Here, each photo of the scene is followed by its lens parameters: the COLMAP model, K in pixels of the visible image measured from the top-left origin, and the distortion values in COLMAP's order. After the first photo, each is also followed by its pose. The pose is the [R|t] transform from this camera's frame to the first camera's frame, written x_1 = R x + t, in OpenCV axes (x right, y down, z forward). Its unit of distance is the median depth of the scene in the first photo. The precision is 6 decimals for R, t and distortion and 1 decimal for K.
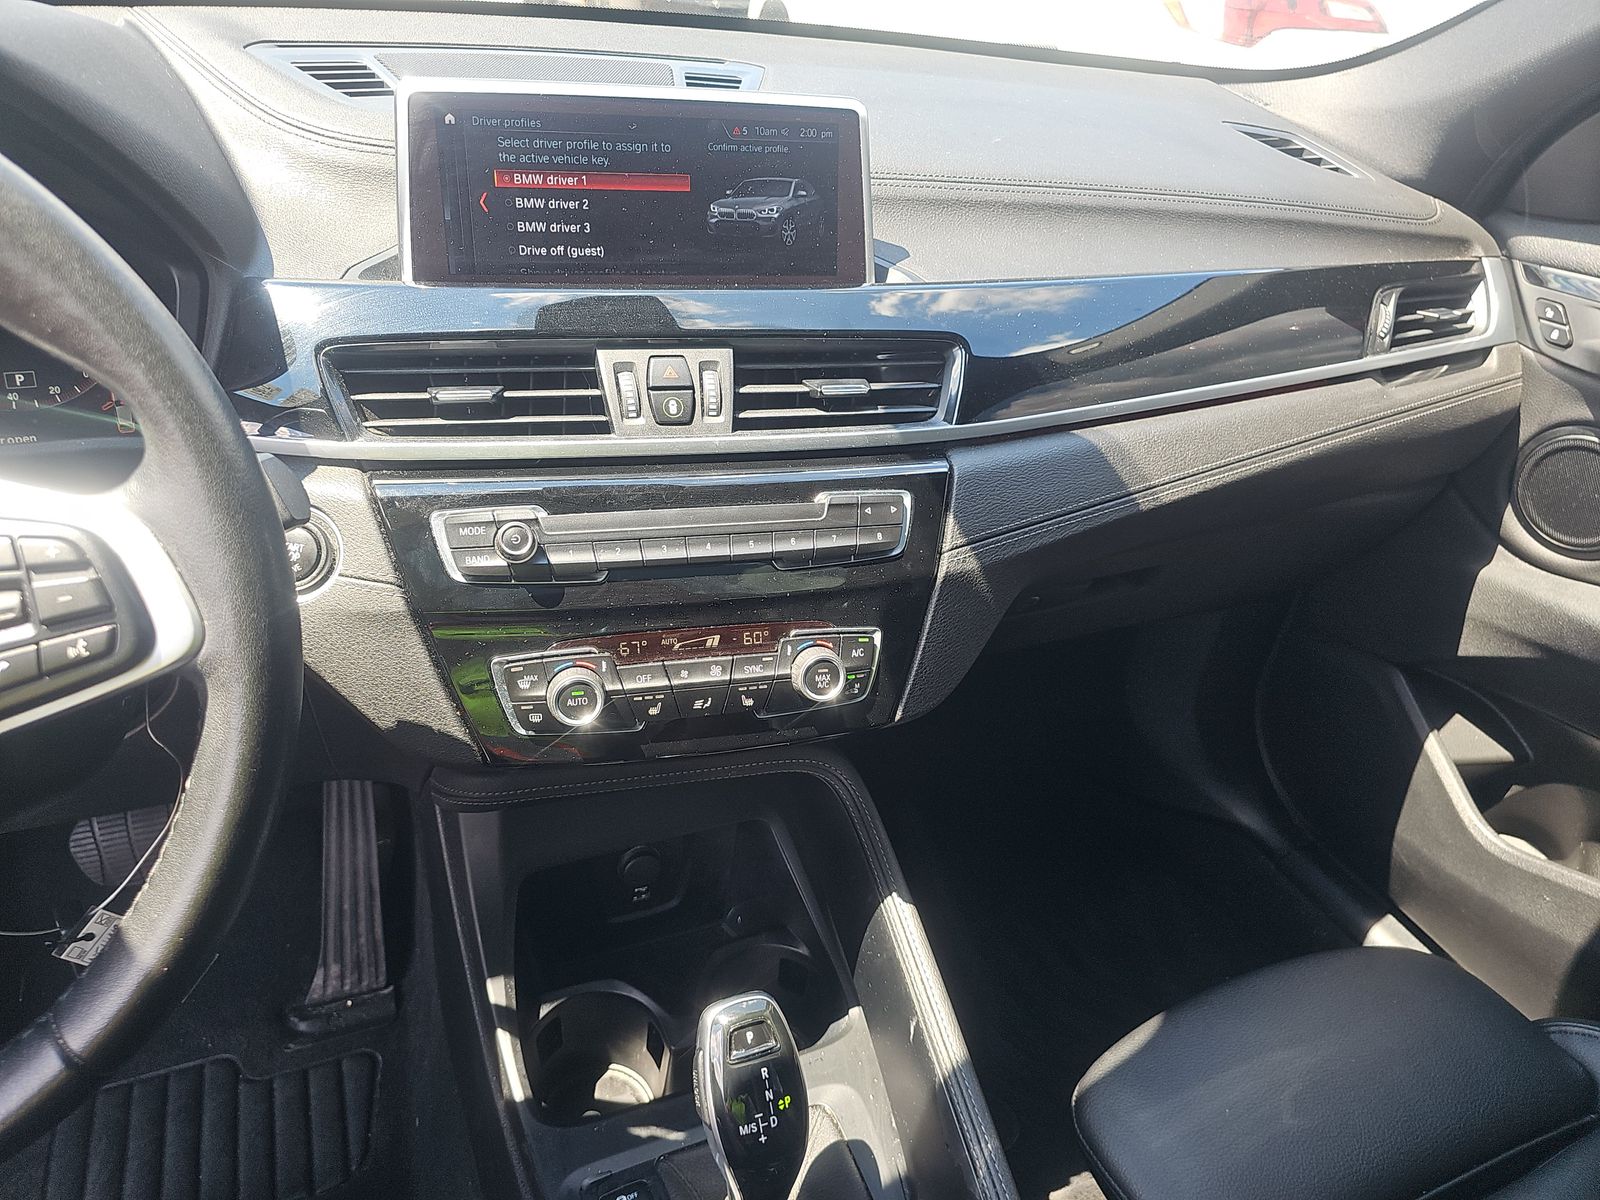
lens RADIAL K [[1088.3, 0, 799.4], [0, 1088.3, 596.5], [0, 0, 1]] dist [0.022276, -0.015961]
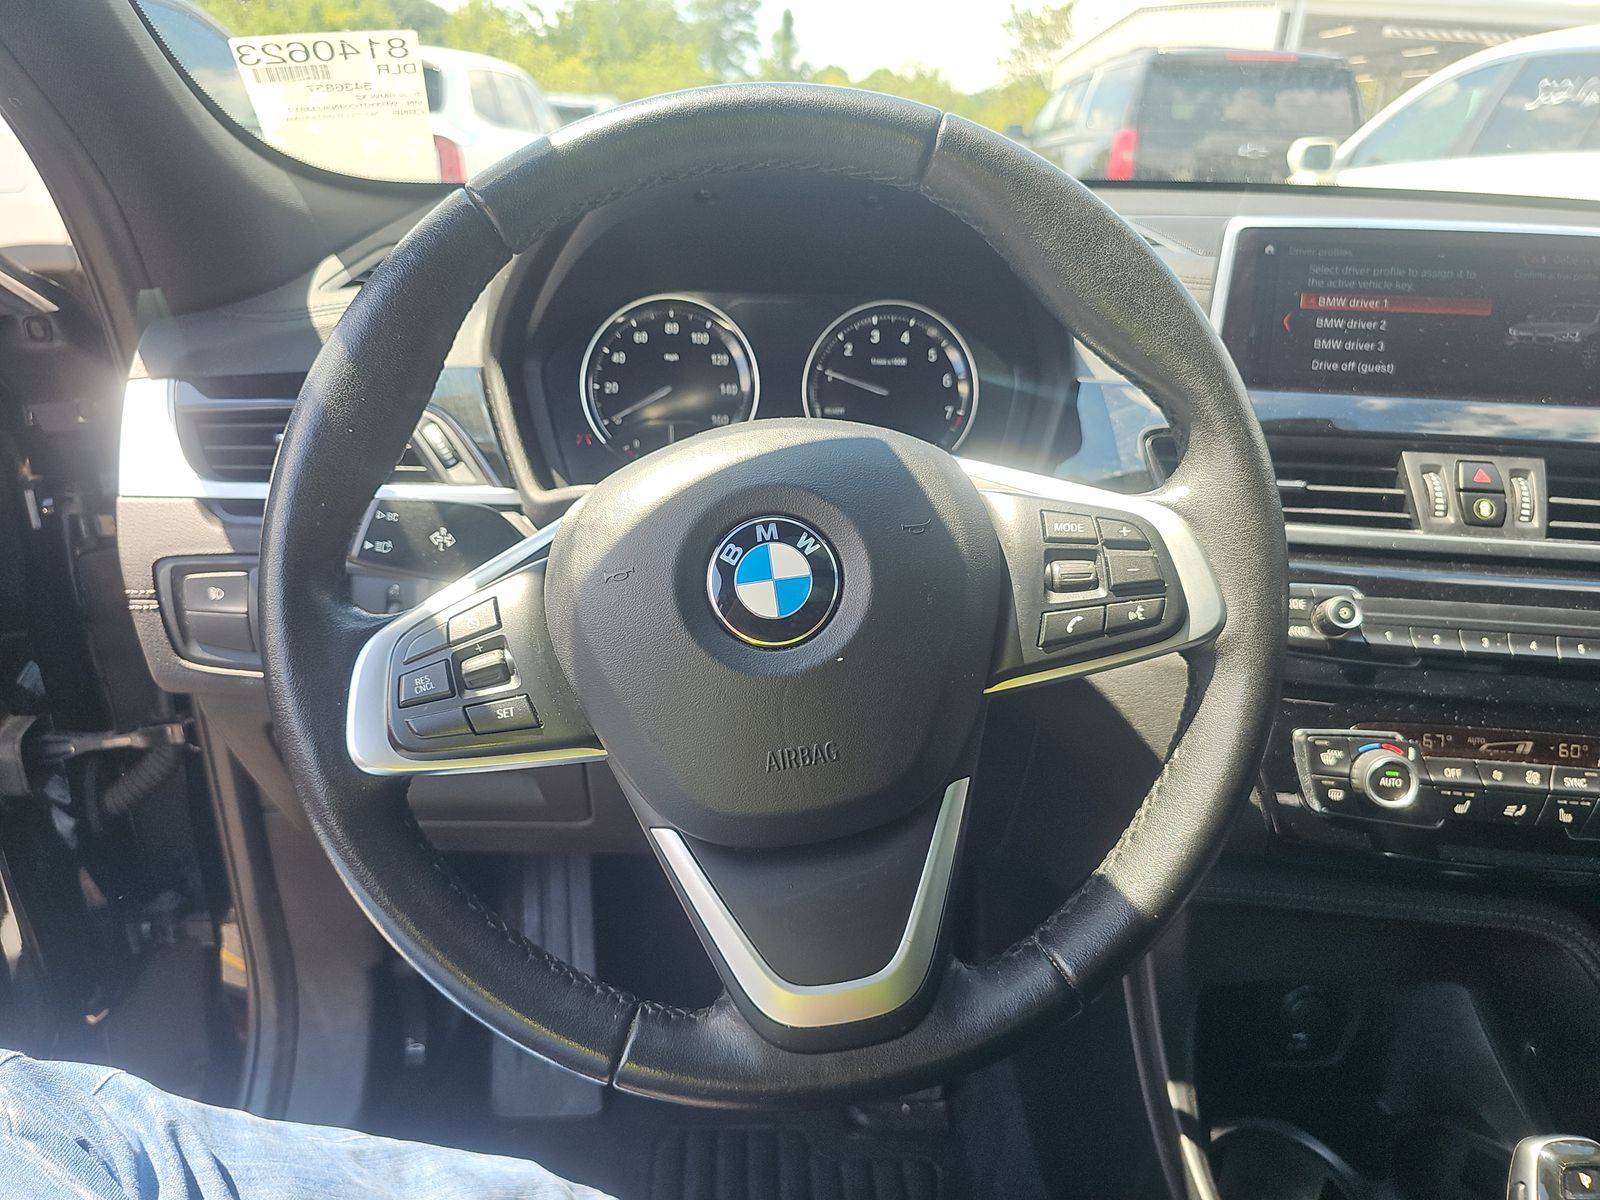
lens RADIAL K [[1088.3, 0, 793.0], [0, 1088.3, 600.5], [0, 0, 1]] dist [0.022276, -0.015961]
pose [[0.936479, 0.085258, -0.340203, -0.361742], [-0.147657, 0.975691, -0.161940, 0.164667], [0.318126, 0.201887, 0.926303, -0.116919]]
